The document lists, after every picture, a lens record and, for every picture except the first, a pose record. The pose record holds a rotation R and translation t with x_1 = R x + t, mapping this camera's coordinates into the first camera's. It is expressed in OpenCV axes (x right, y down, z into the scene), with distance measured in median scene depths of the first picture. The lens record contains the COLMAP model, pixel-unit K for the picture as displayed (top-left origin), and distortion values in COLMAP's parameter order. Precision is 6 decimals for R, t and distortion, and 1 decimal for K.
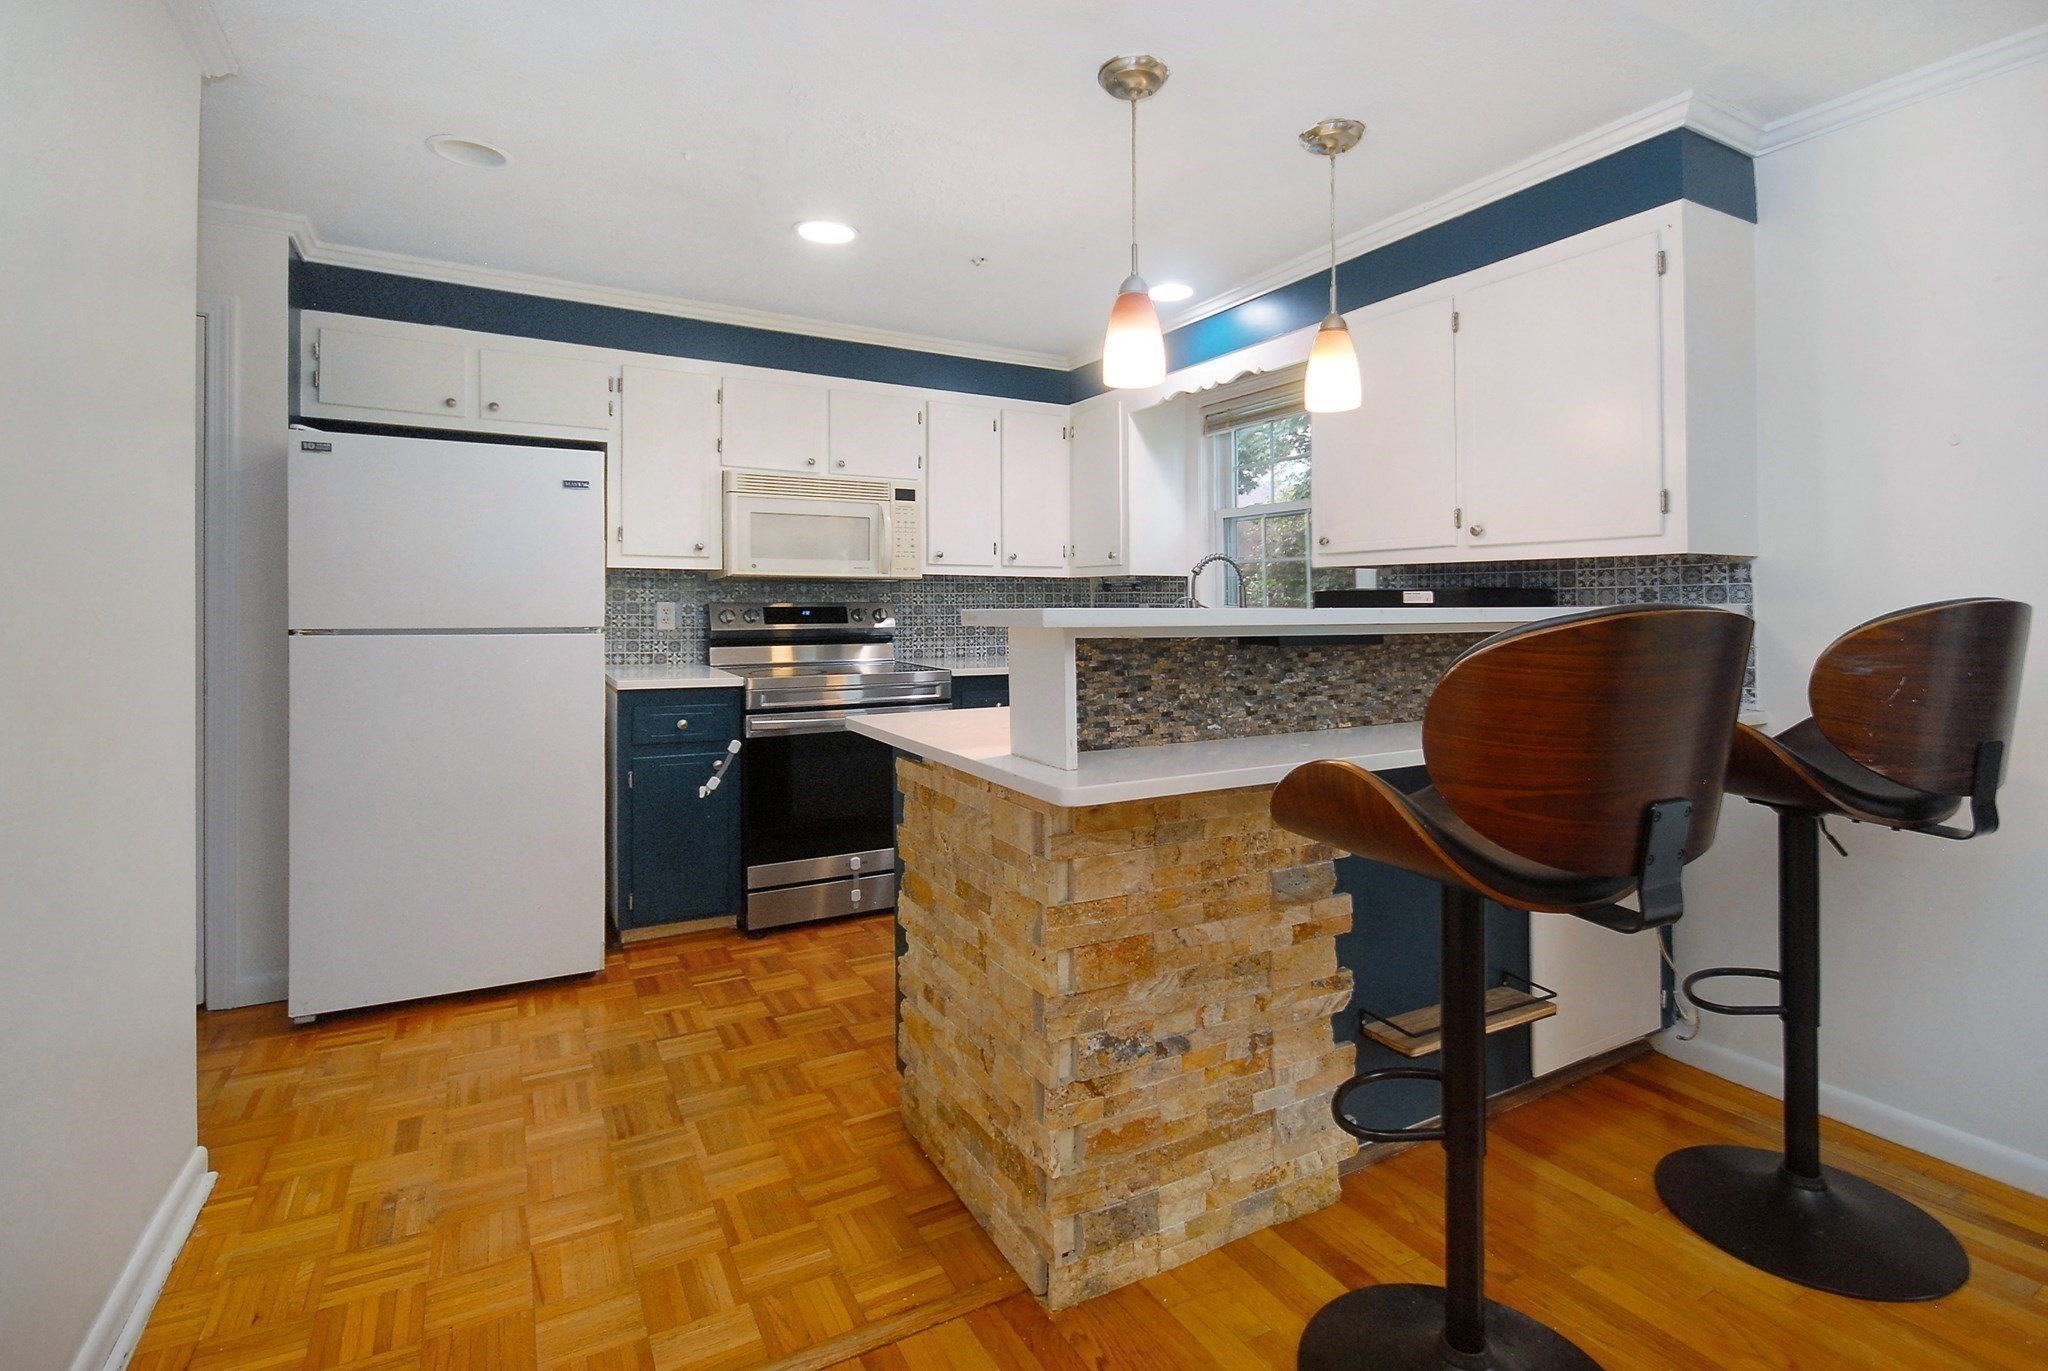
lens RADIAL K [[953.9, 0, 1022.8], [0, 953.9, 593.9], [0, 0, 1]] dist [-0.023311, -0.001193]
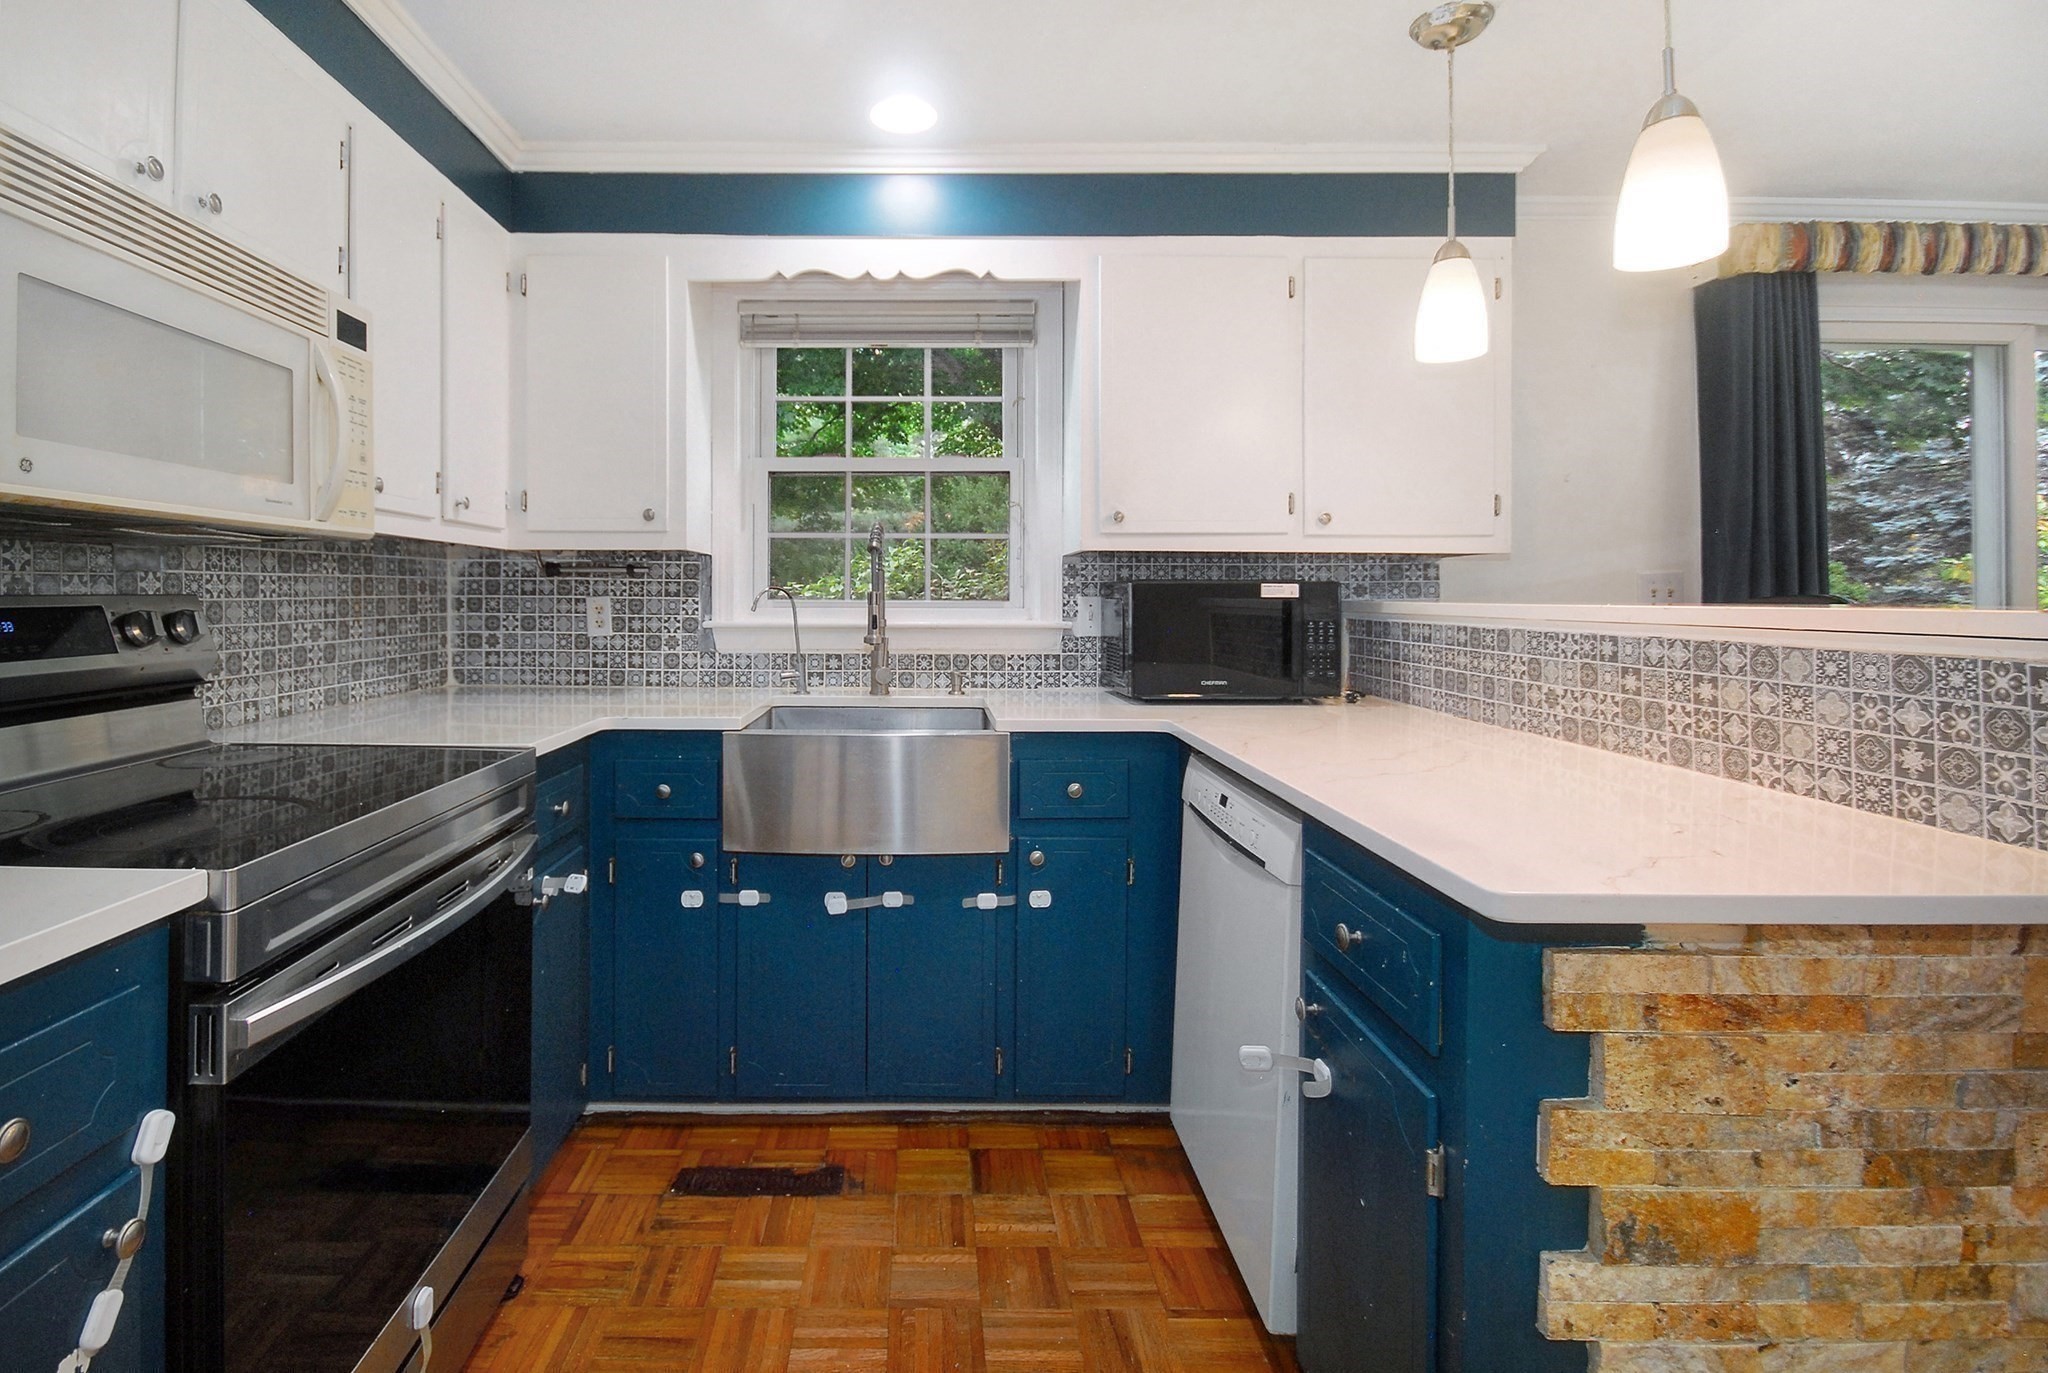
lens RADIAL K [[999.1, 0, 1022.7], [0, 999.1, 591.0], [0, 0, 1]] dist [0.001142, -0.000117]
pose [[0.491631, 0.005198, 0.870788, -0.549916], [-0.010173, 0.999948, -0.000225, 0.006749], [-0.870744, -0.008748, 0.491659, 0.837321]]
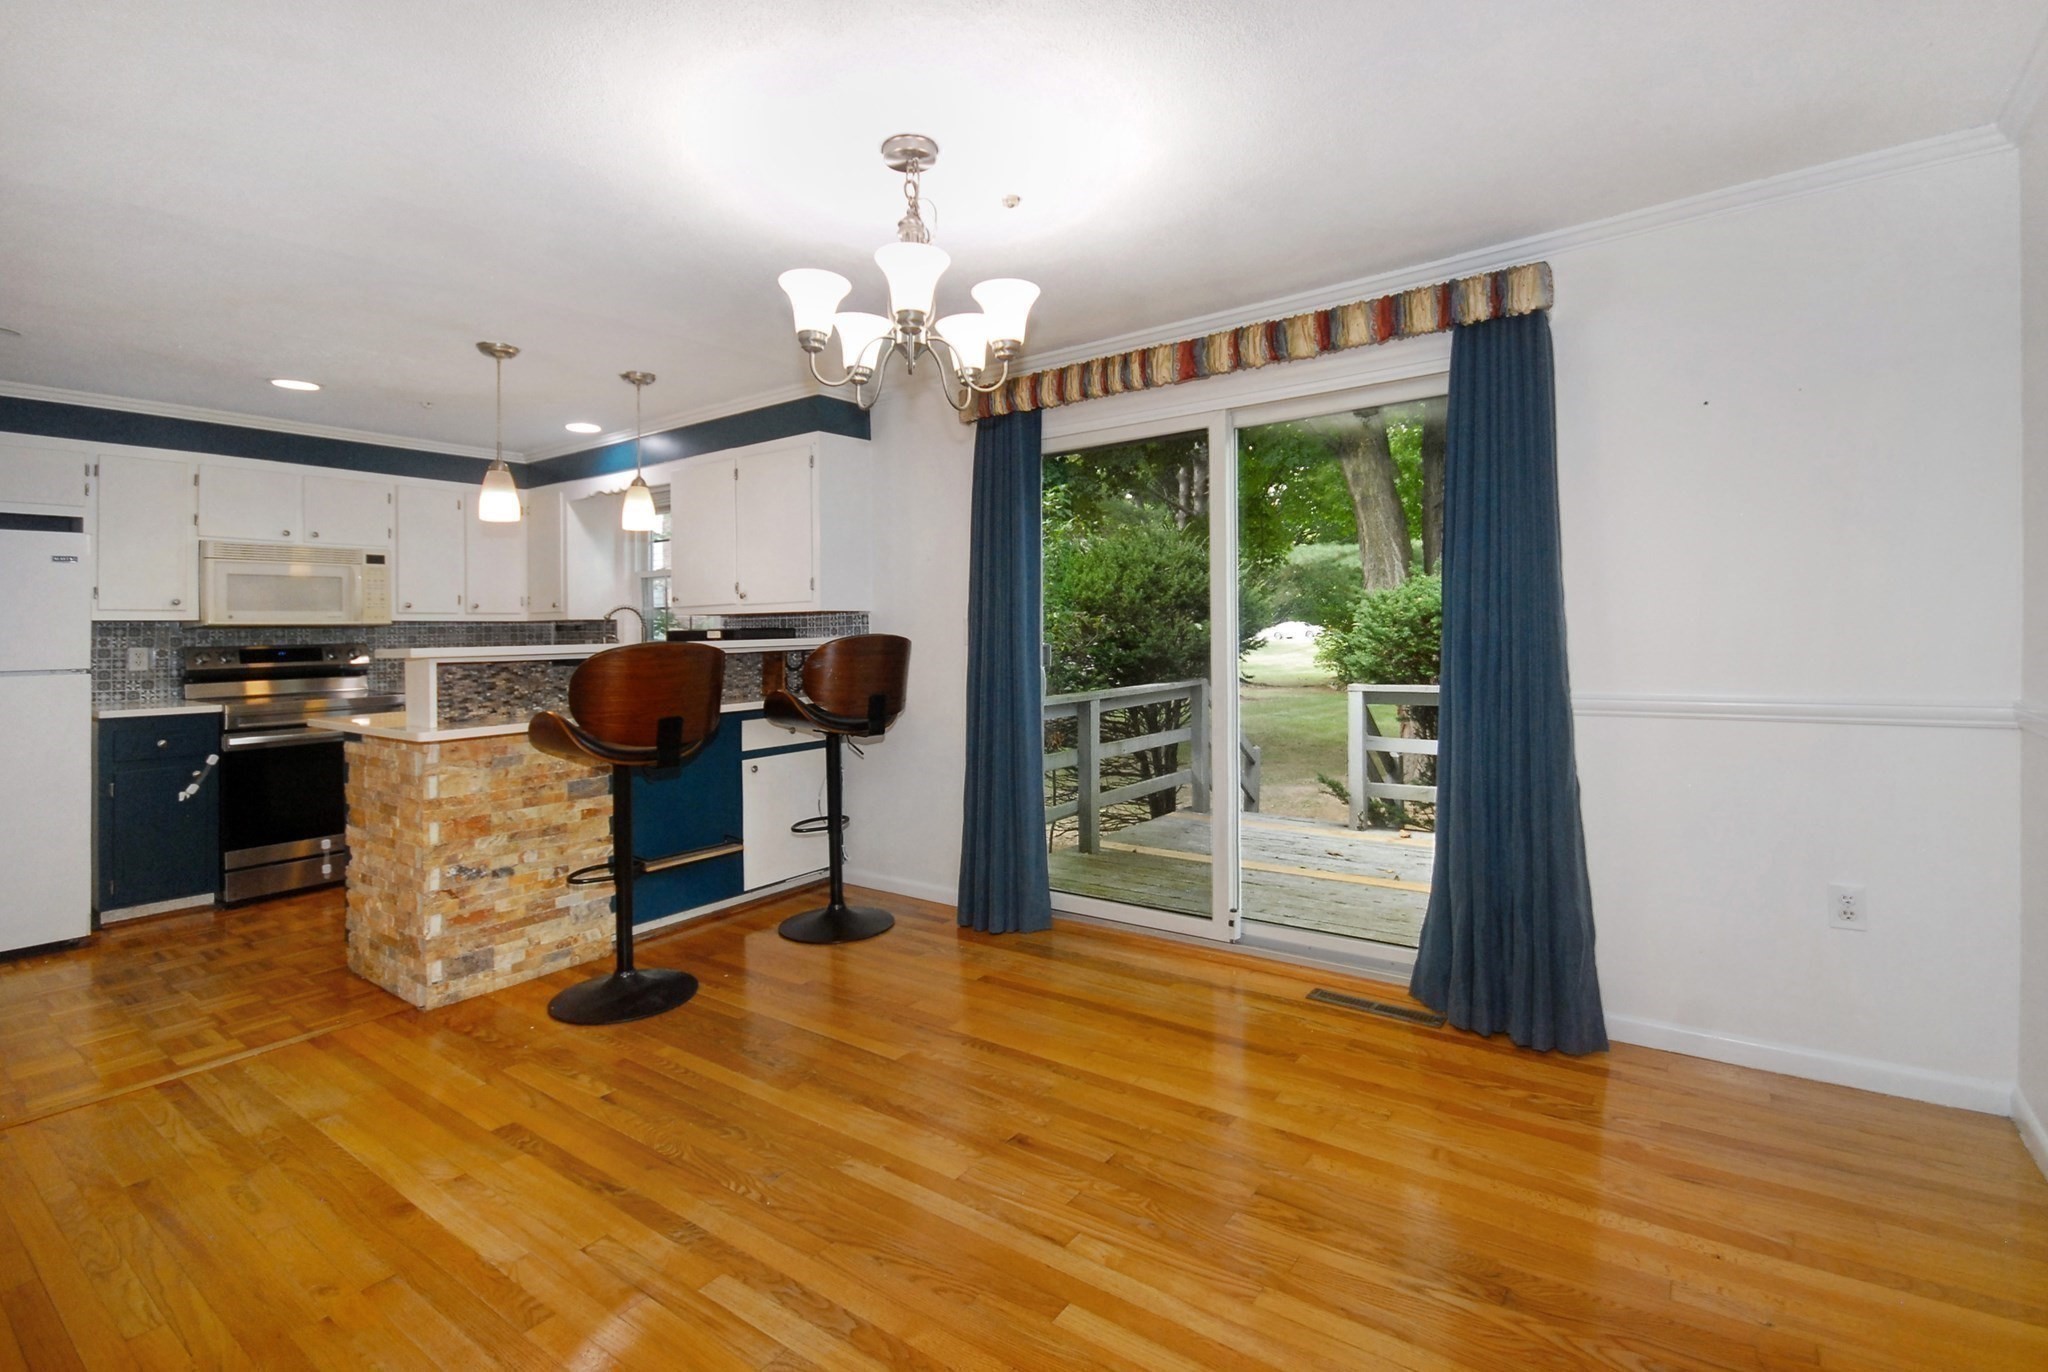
lens RADIAL K [[953.9, 0, 1022.8], [0, 953.9, 594.4], [0, 0, 1]] dist [-0.023311, -0.001193]
pose [[0.906310, -0.002154, 0.422608, 0.196957], [0.015002, 0.999521, -0.027078, -0.014213], [-0.422347, 0.030881, 0.905908, -0.781286]]
